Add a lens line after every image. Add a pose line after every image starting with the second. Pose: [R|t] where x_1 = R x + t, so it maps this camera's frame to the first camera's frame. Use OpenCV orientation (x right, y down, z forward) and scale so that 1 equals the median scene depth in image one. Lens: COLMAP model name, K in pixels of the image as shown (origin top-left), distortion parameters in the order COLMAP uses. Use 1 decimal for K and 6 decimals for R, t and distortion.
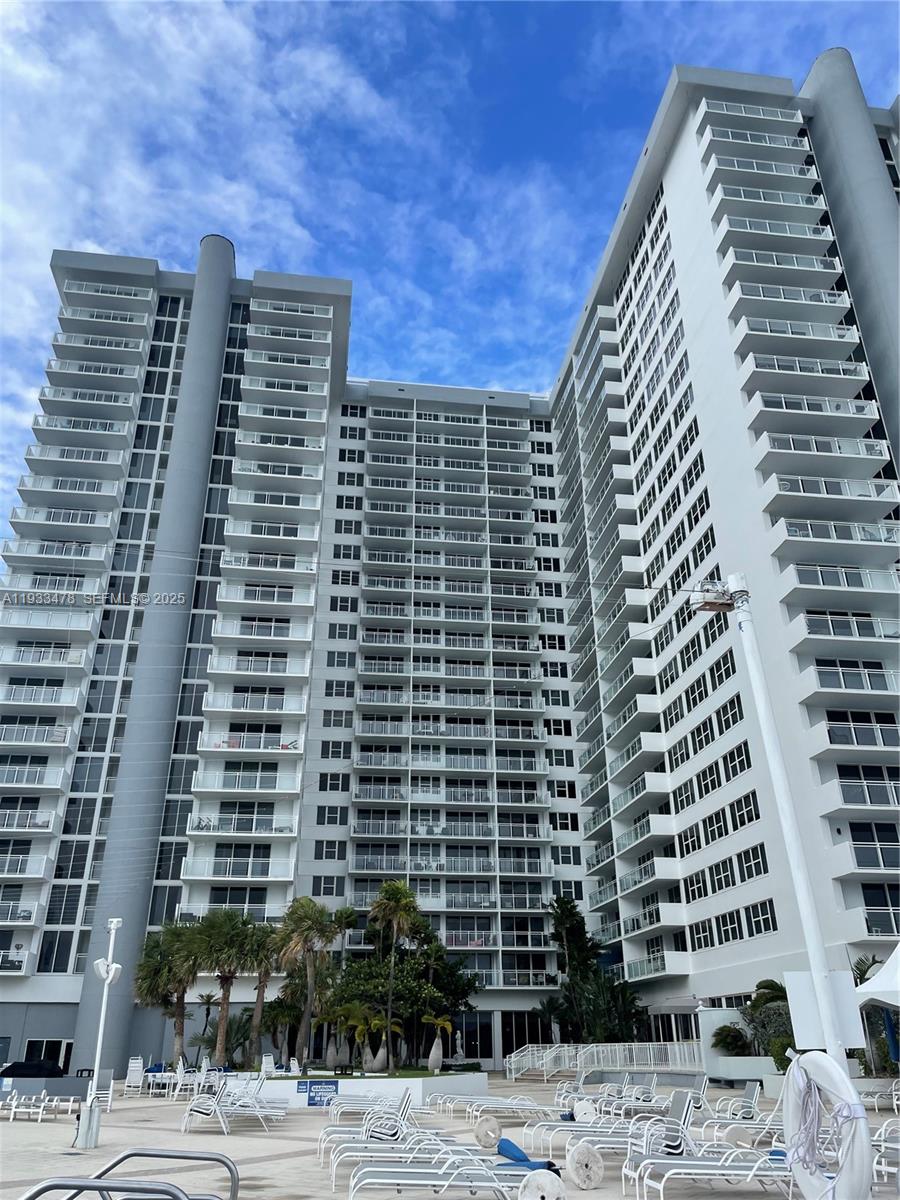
lens RADIAL K [[921.7, 0, 443.8], [0, 921.7, 597.5], [0, 0, 1]] dist [0.062110, -0.116747]
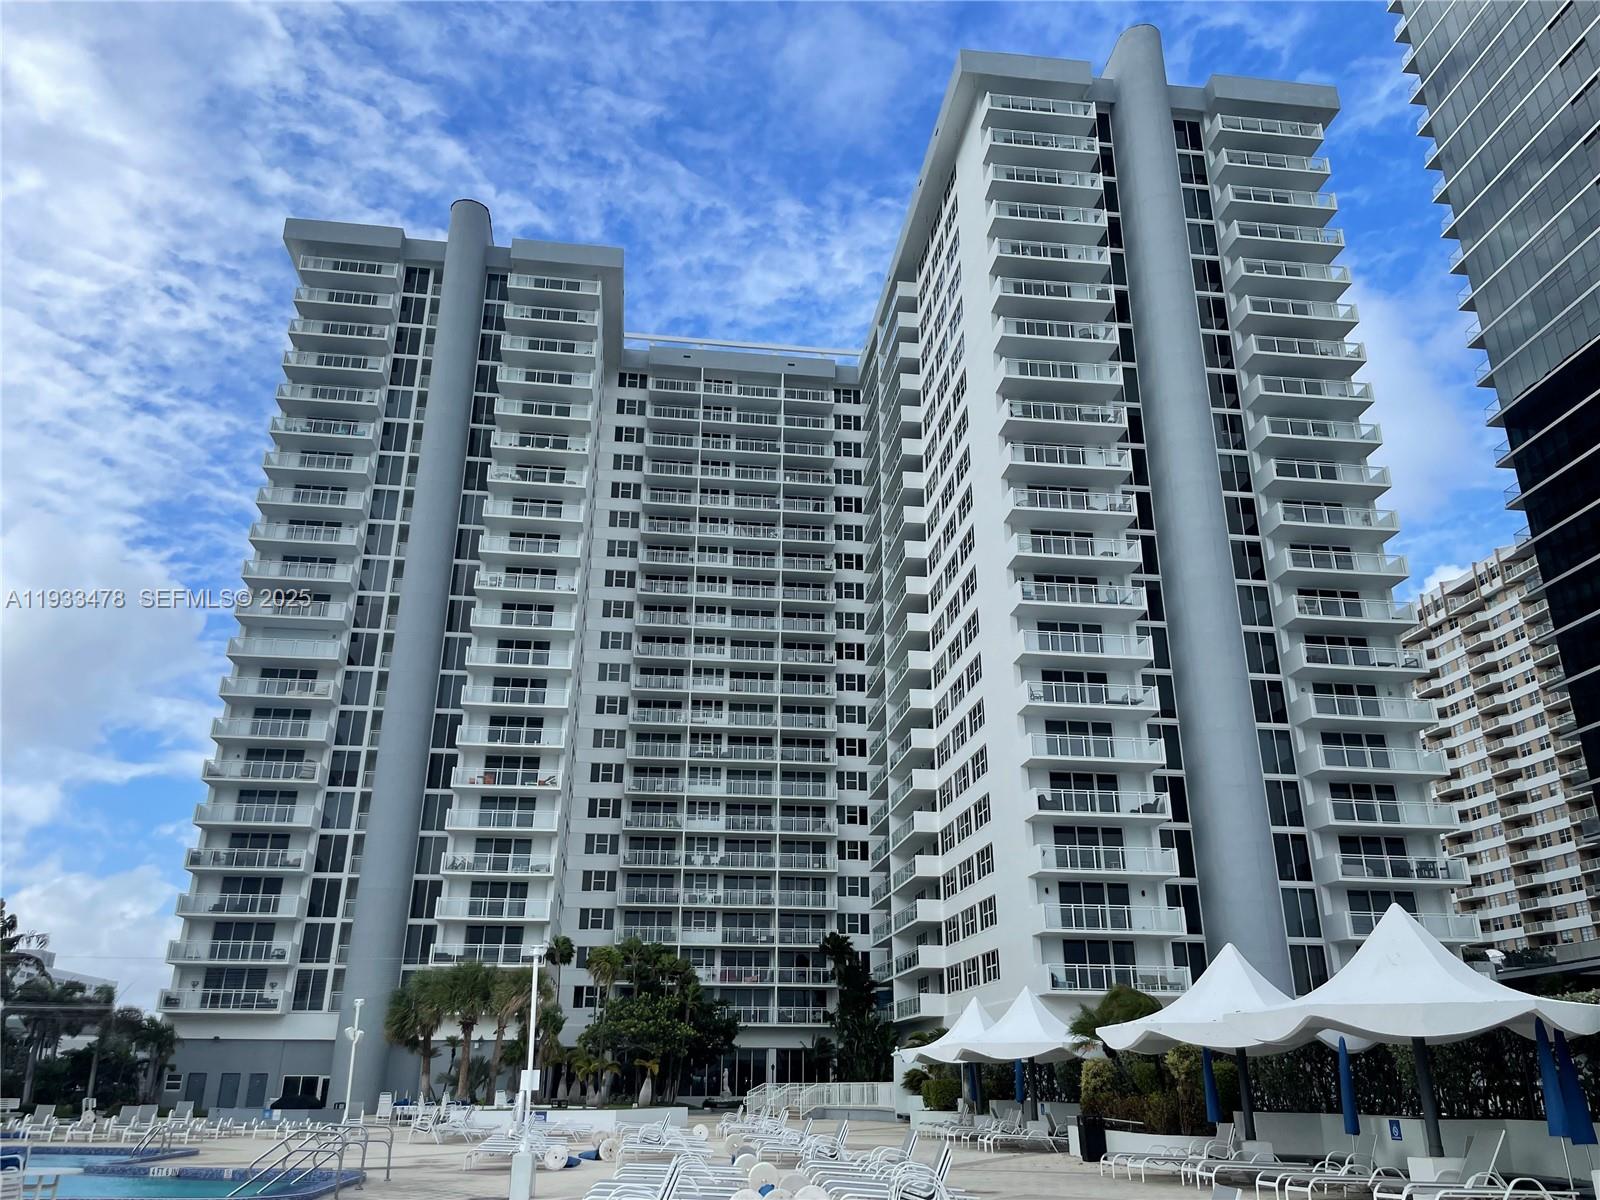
lens RADIAL K [[1228.9, 0, 800.0], [0, 1228.9, 600.0], [0, 0, 1]] dist [0.062110, -0.116747]
pose [[0.999967, 0.005314, -0.006102, 0.088376], [-0.004823, 0.996962, 0.077744, -0.110951], [0.006496, -0.077712, 0.996955, -0.225929]]
